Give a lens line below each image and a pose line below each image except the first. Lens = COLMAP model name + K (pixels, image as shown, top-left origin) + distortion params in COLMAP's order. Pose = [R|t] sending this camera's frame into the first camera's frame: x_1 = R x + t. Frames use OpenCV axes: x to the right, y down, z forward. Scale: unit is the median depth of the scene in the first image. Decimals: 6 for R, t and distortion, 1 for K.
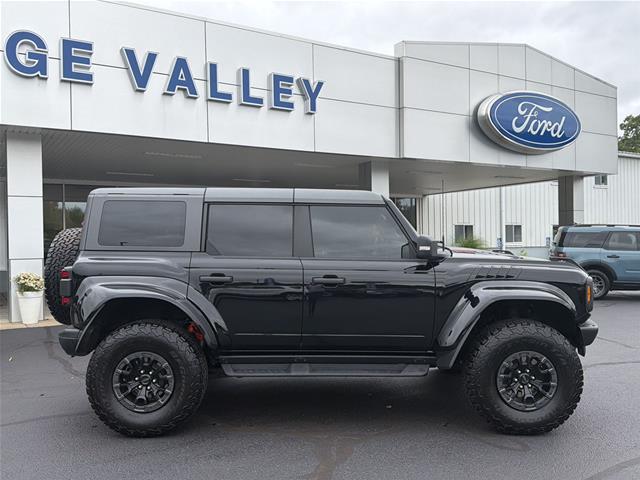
lens RADIAL K [[566.0, 0, 320.3], [0, 566.0, 243.0], [0, 0, 1]] dist [0.129431, -0.250193]
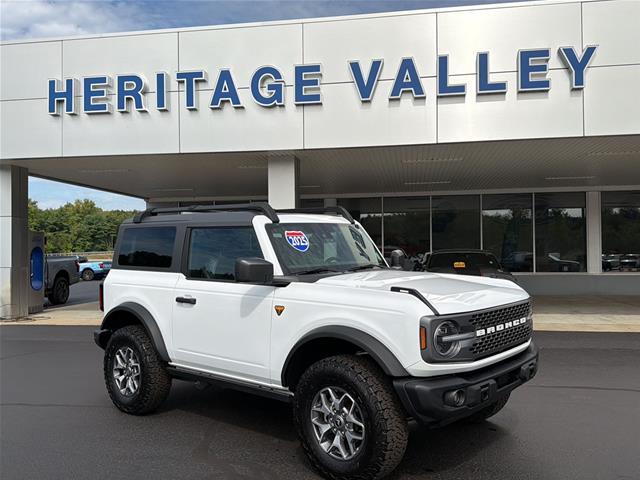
lens RADIAL K [[566.0, 0, 320.3], [0, 566.0, 243.0], [0, 0, 1]] dist [0.129431, -0.250193]
pose [[0.752305, -0.006490, -0.658783, 0.248766], [-0.001987, 0.999925, -0.012120, -0.004108], [0.658812, 0.010427, 0.752235, 0.174725]]
